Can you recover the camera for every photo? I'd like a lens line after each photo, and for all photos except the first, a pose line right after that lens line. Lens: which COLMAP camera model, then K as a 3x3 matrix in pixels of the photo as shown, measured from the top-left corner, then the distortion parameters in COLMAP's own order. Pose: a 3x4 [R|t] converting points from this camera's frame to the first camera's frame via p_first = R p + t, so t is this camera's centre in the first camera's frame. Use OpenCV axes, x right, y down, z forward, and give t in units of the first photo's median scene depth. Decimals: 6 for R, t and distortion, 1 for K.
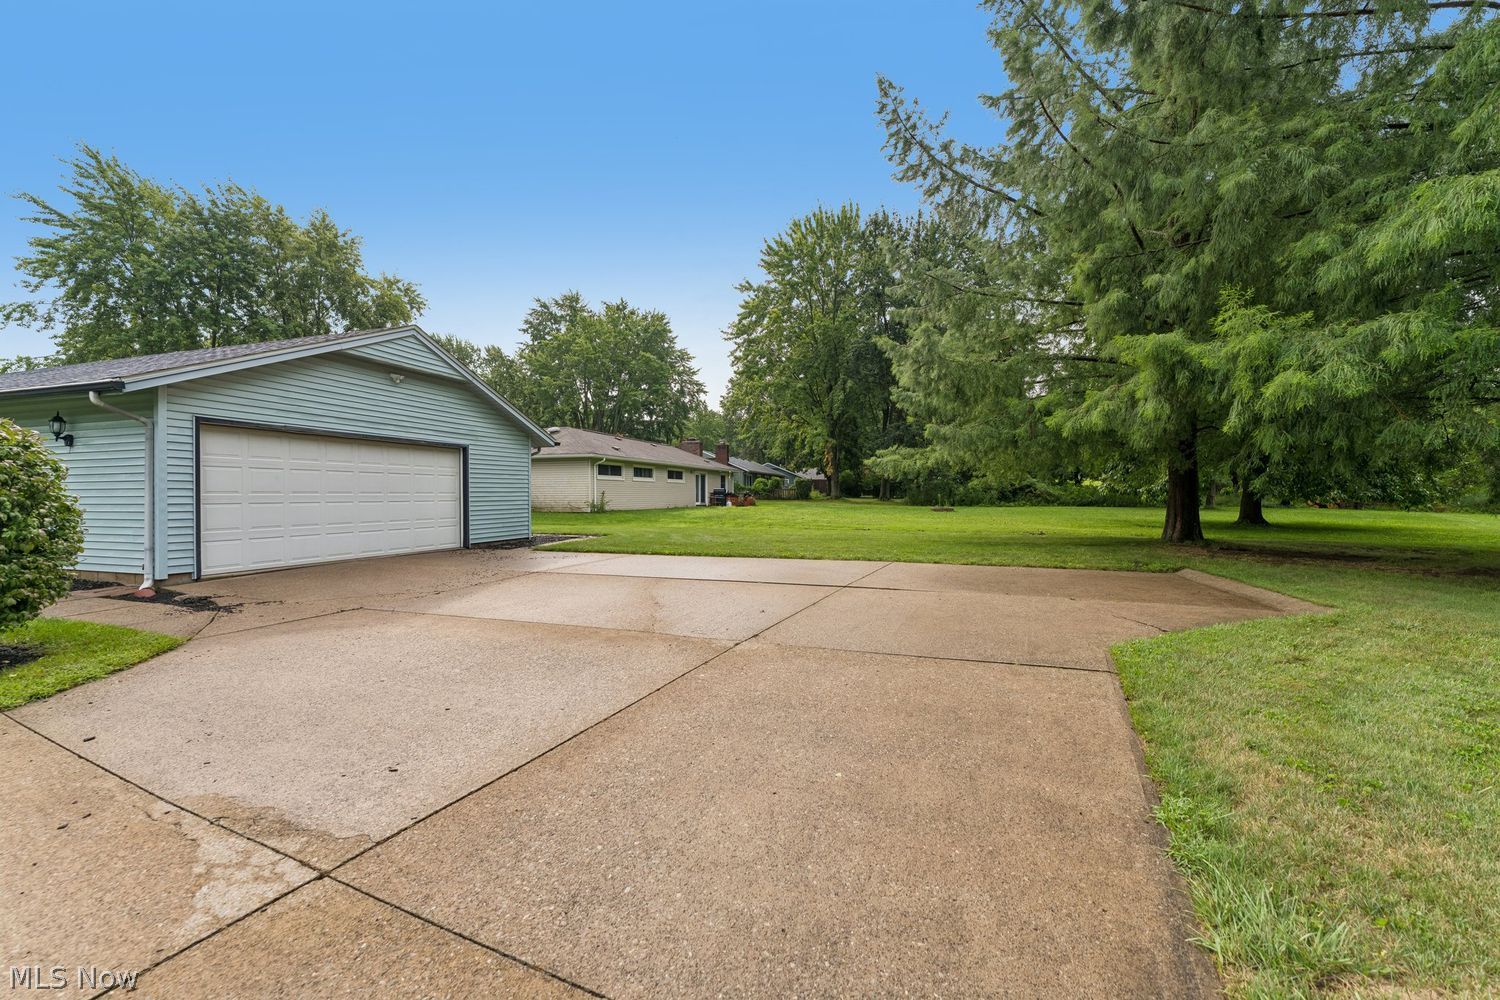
lens RADIAL K [[605.6, 0, 747.3], [0, 605.6, 491.6], [0, 0, 1]] dist [-0.001953, -0.000696]
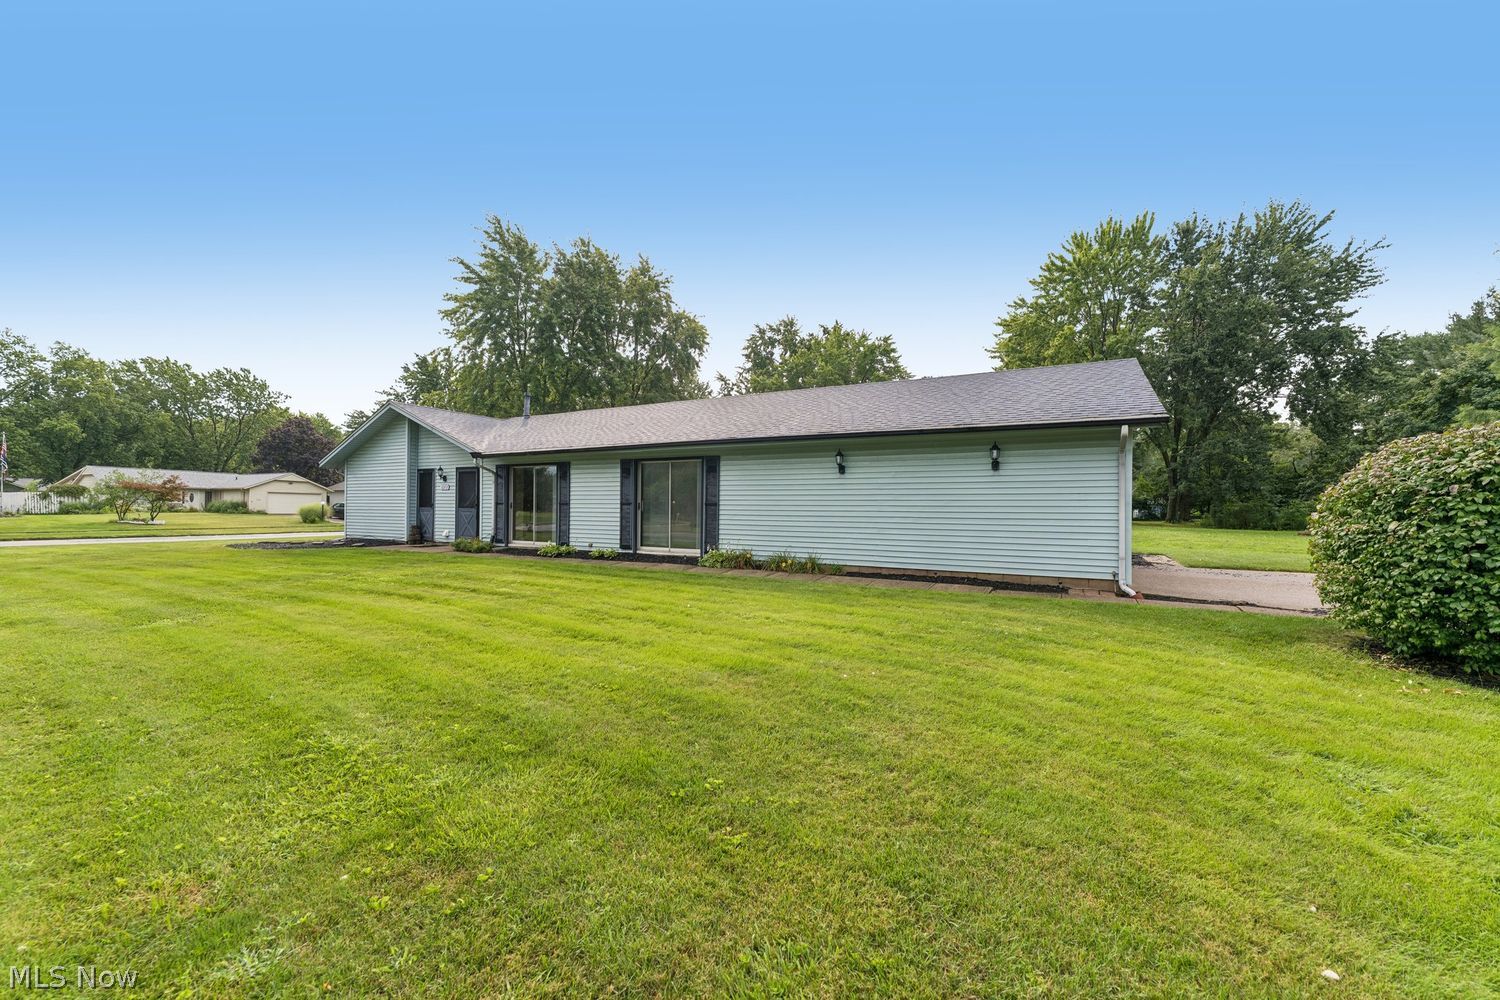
lens RADIAL K [[605.6, 0, 747.3], [0, 605.6, 491.6], [0, 0, 1]] dist [-0.001953, -0.000696]
pose [[0.981277, 0.008585, -0.192409, -0.242079], [-0.014039, 0.999537, -0.027001, 0.001387], [0.192088, 0.029197, 0.980943, -0.046629]]
